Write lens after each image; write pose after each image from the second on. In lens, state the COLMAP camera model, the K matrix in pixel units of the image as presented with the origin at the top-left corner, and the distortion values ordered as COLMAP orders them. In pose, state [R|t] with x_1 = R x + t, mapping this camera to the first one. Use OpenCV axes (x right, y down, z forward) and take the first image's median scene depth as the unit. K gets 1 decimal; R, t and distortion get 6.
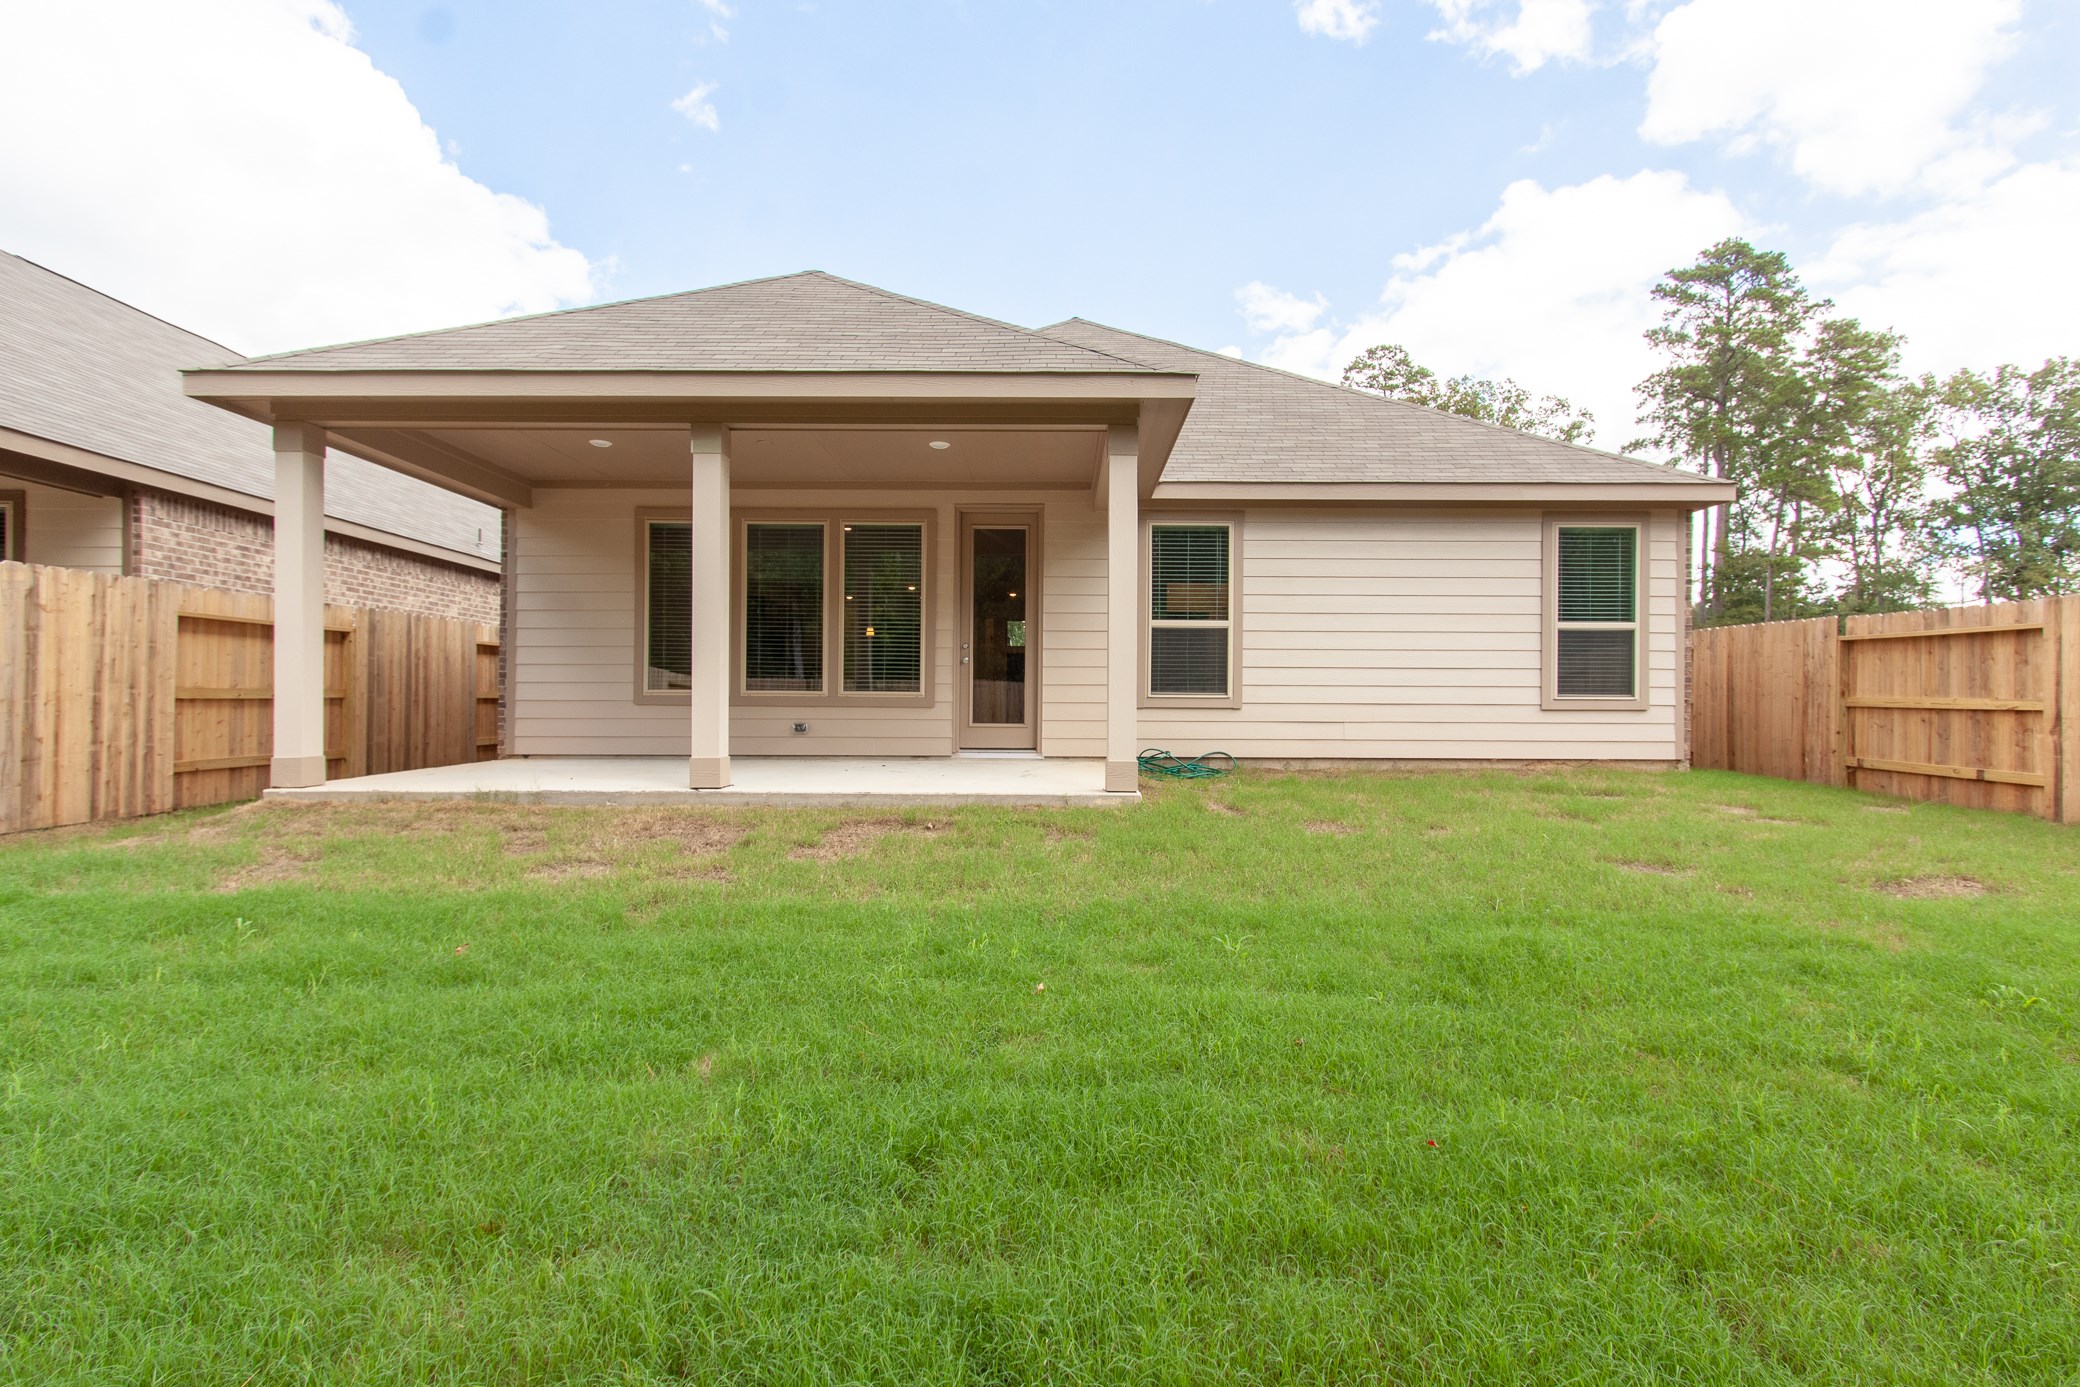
lens RADIAL K [[957.5, 0, 1038.0], [0, 957.5, 703.9], [0, 0, 1]] dist [0.003781, -0.000099]
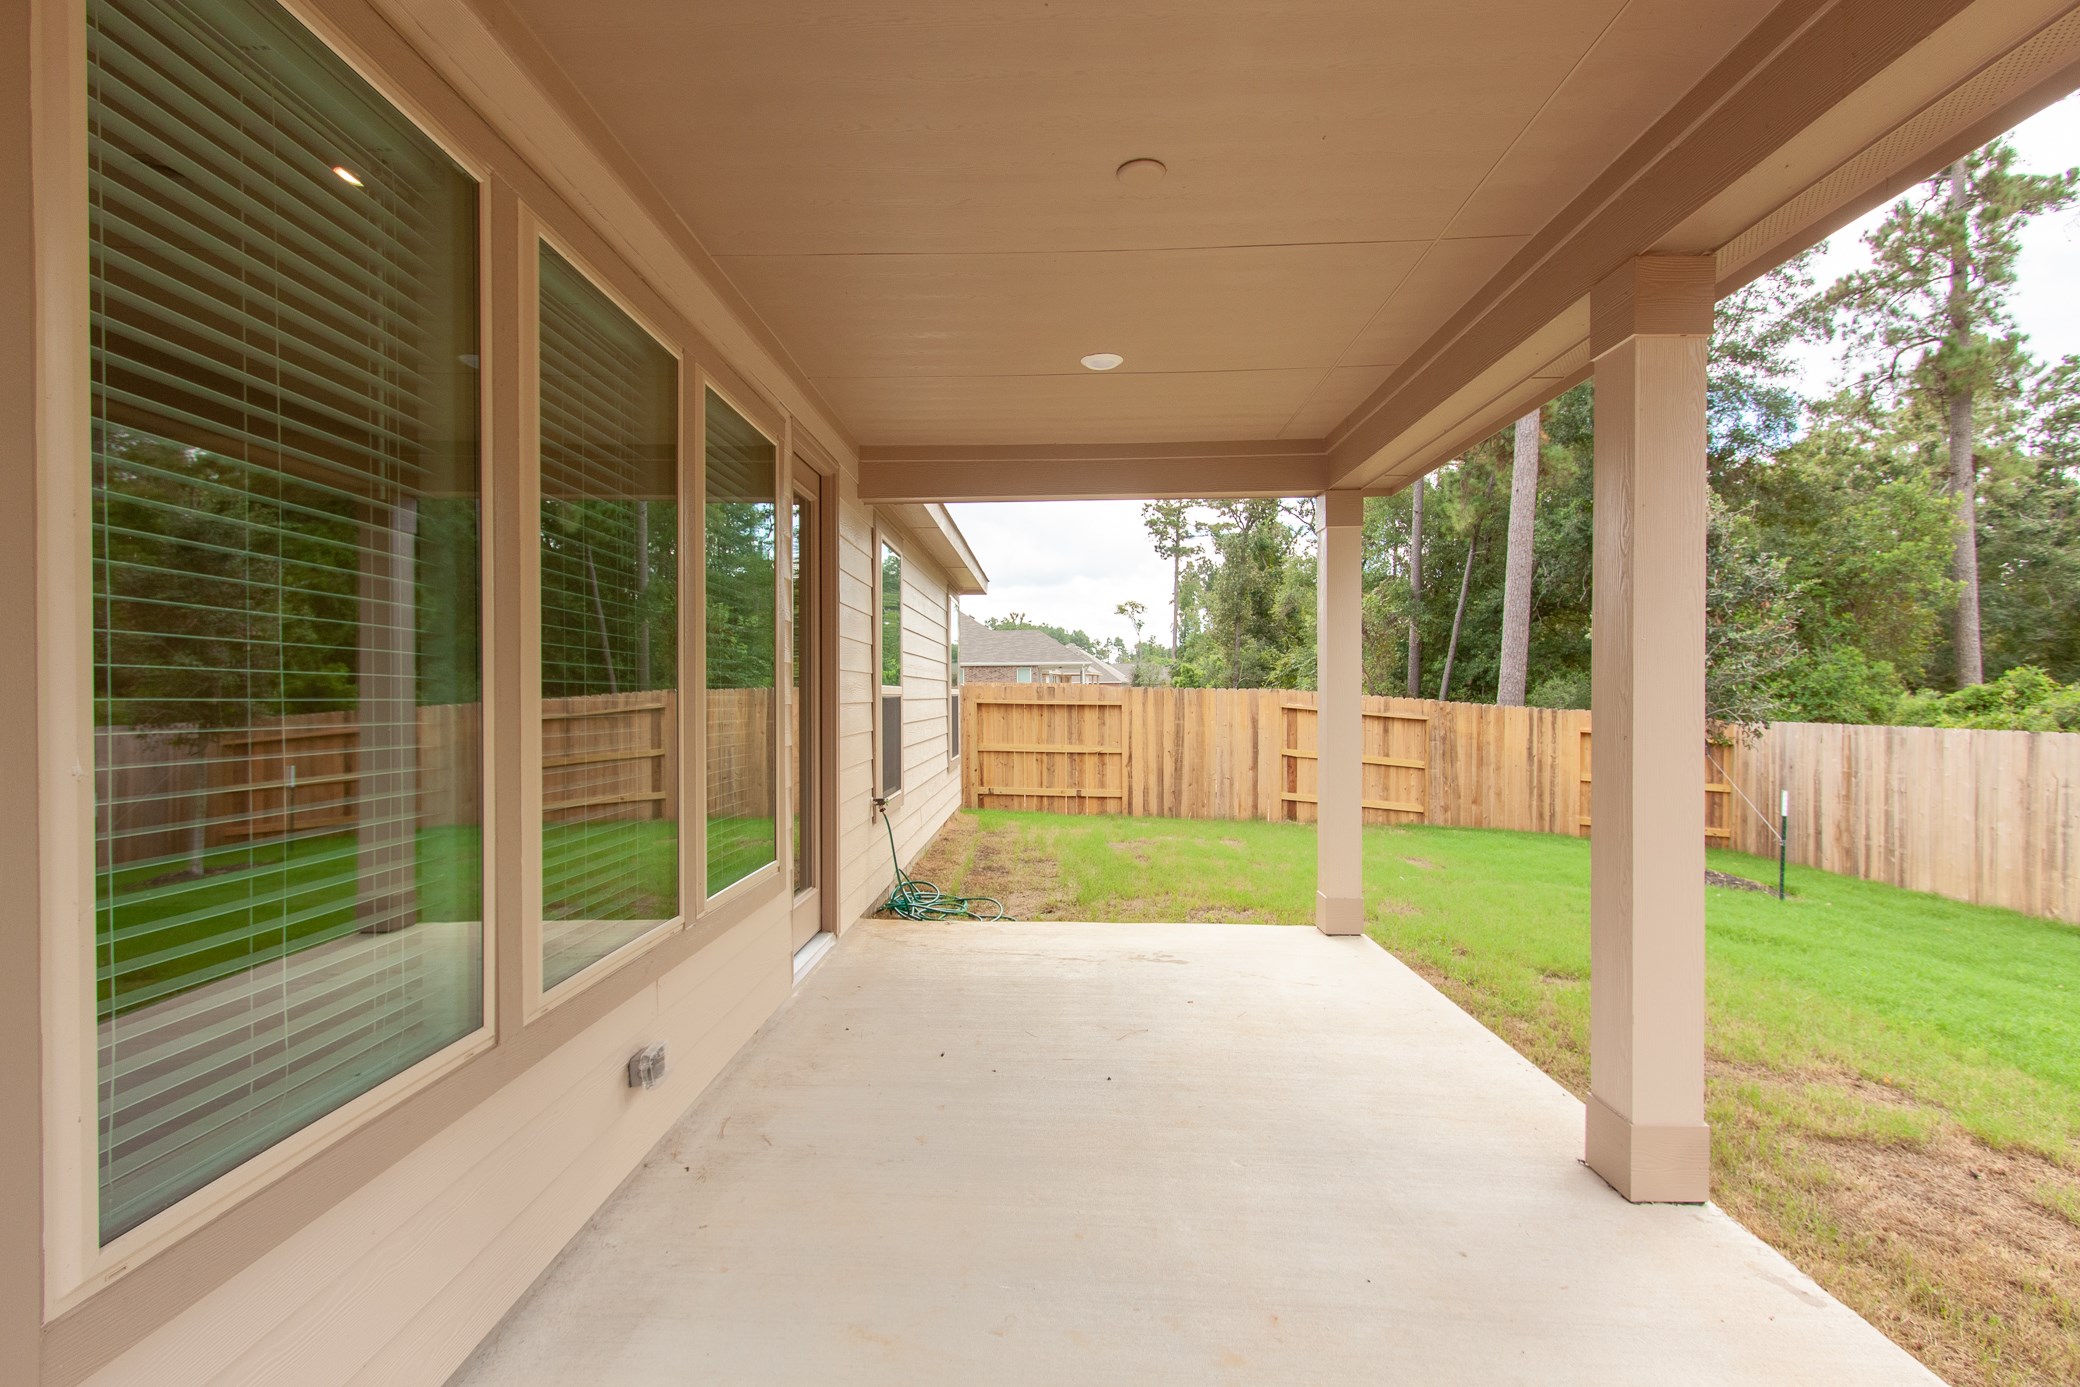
lens RADIAL K [[957.5, 0, 1038.0], [0, 957.5, 703.9], [0, 0, 1]] dist [0.003781, -0.000099]
pose [[-0.000178, -0.016019, 0.999872, -0.625908], [0.000567, 0.999872, 0.016019, -0.100878], [-1.000000, 0.000570, -0.000169, 1.059739]]
